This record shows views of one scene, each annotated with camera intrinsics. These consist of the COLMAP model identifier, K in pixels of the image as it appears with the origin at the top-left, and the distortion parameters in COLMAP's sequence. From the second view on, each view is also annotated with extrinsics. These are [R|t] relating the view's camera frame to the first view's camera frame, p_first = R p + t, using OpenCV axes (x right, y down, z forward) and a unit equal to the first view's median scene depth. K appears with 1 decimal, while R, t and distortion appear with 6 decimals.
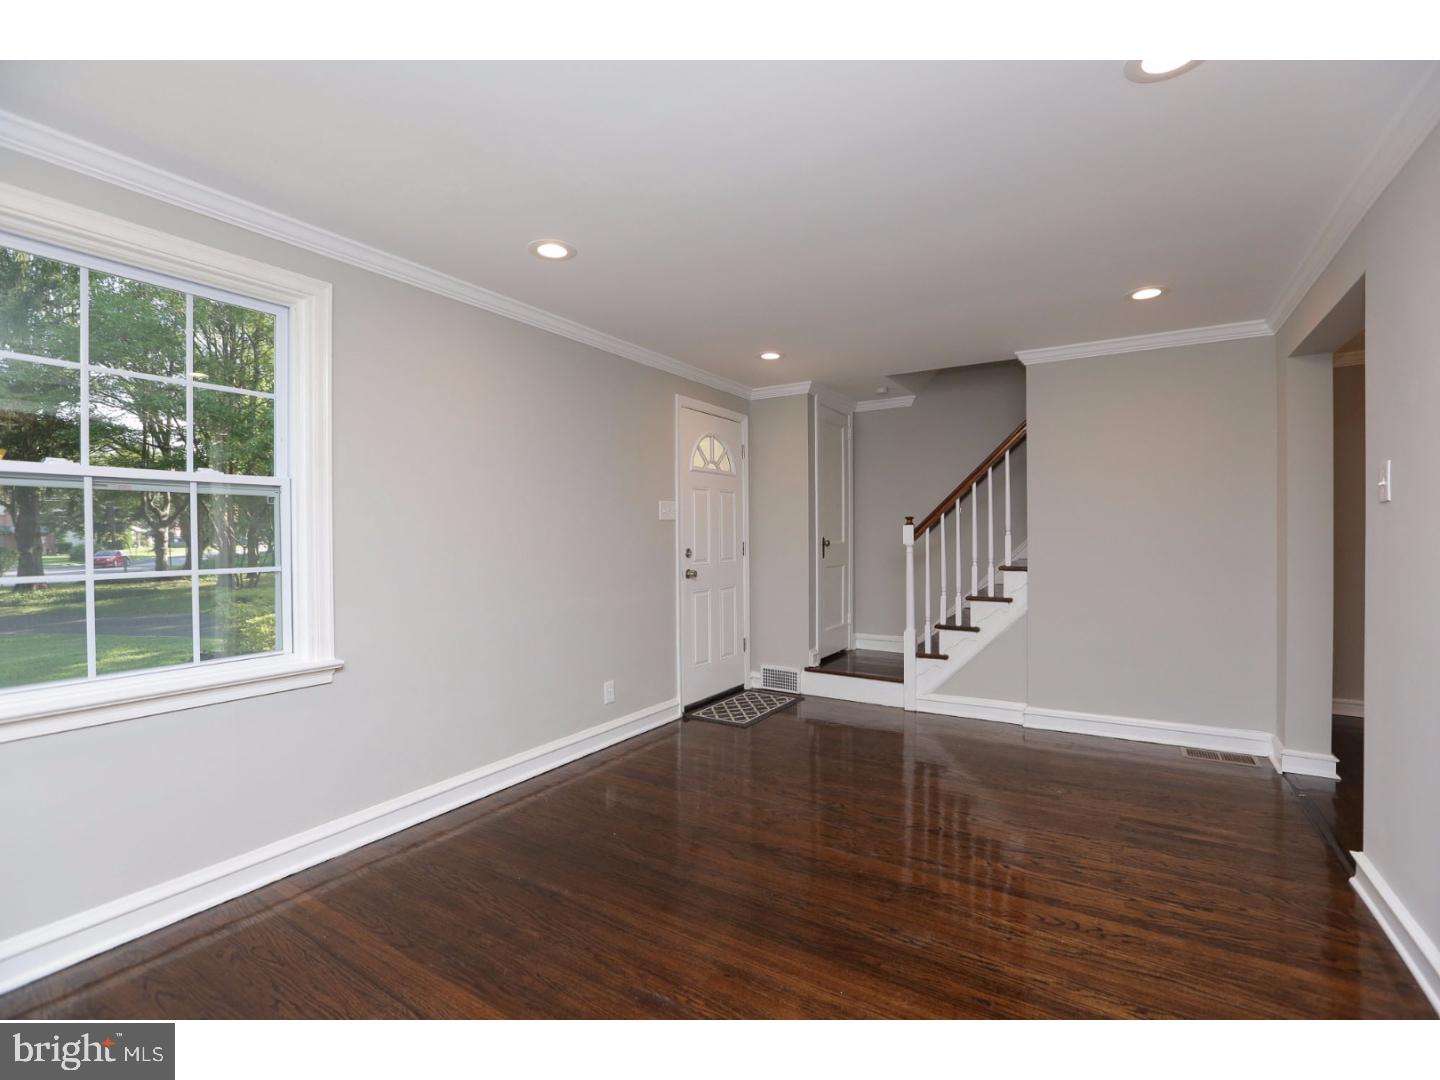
lens RADIAL K [[671.8, 0, 724.9], [0, 671.8, 539.5], [0, 0, 1]] dist [-0.011999, 0.000321]
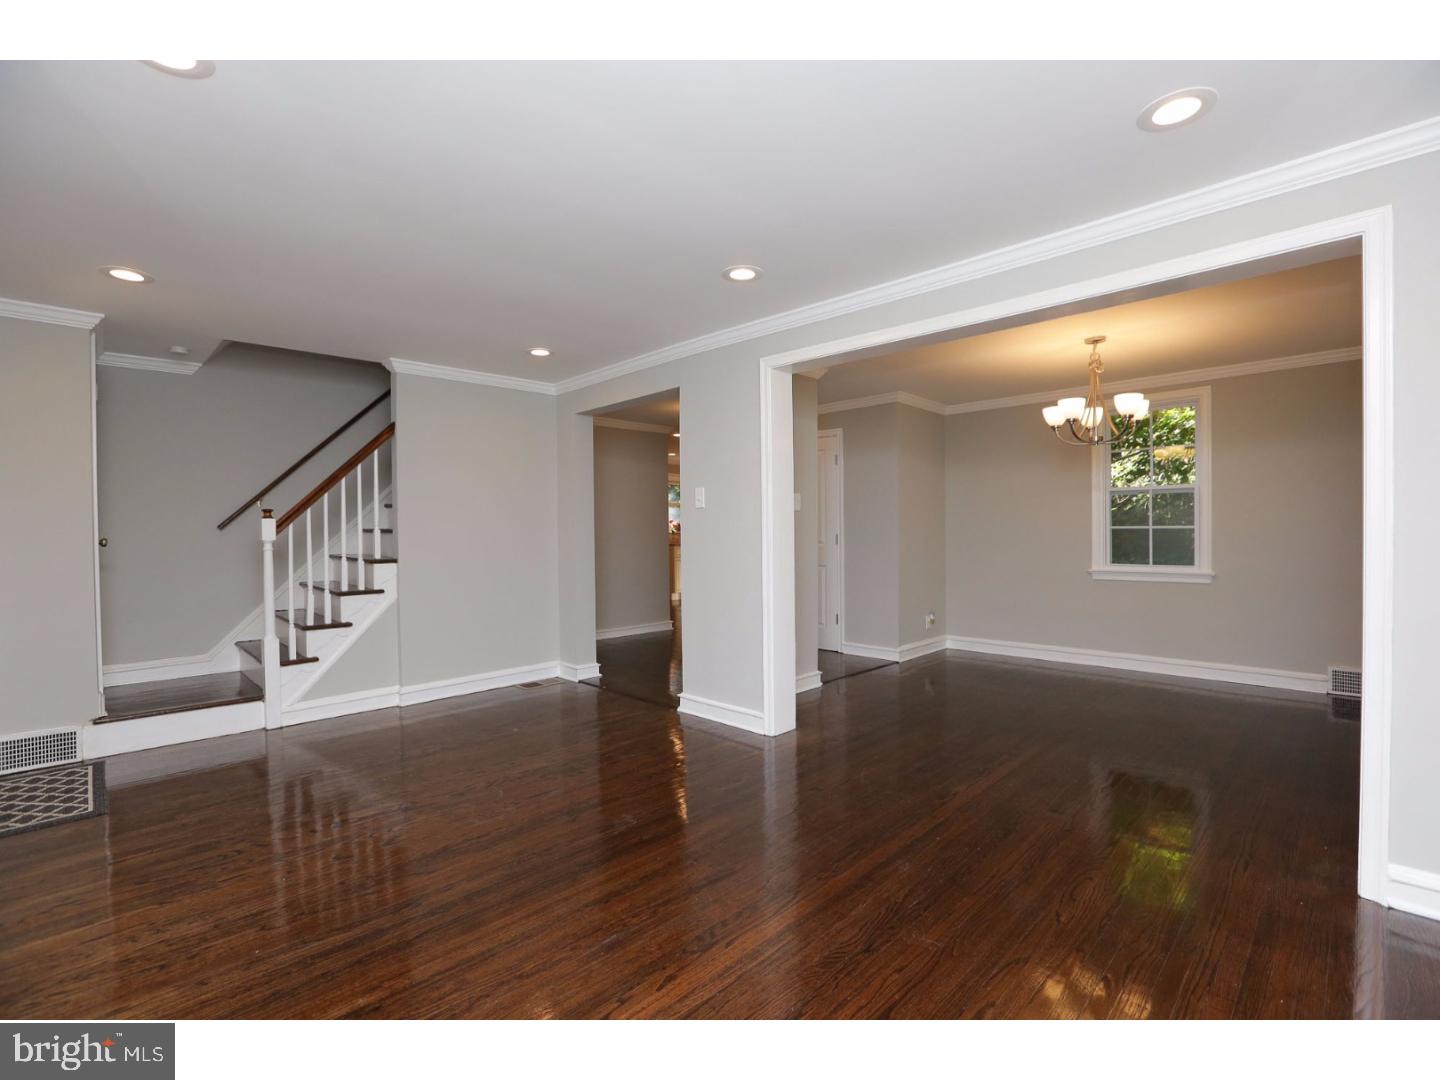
lens RADIAL K [[671.8, 0, 724.9], [0, 671.8, 539.5], [0, 0, 1]] dist [-0.011999, 0.000321]
pose [[0.242826, -0.016466, 0.969930, -0.474625], [0.015130, 0.999799, 0.013185, 0.003465], [-0.969952, 0.011473, 0.243026, 0.227319]]
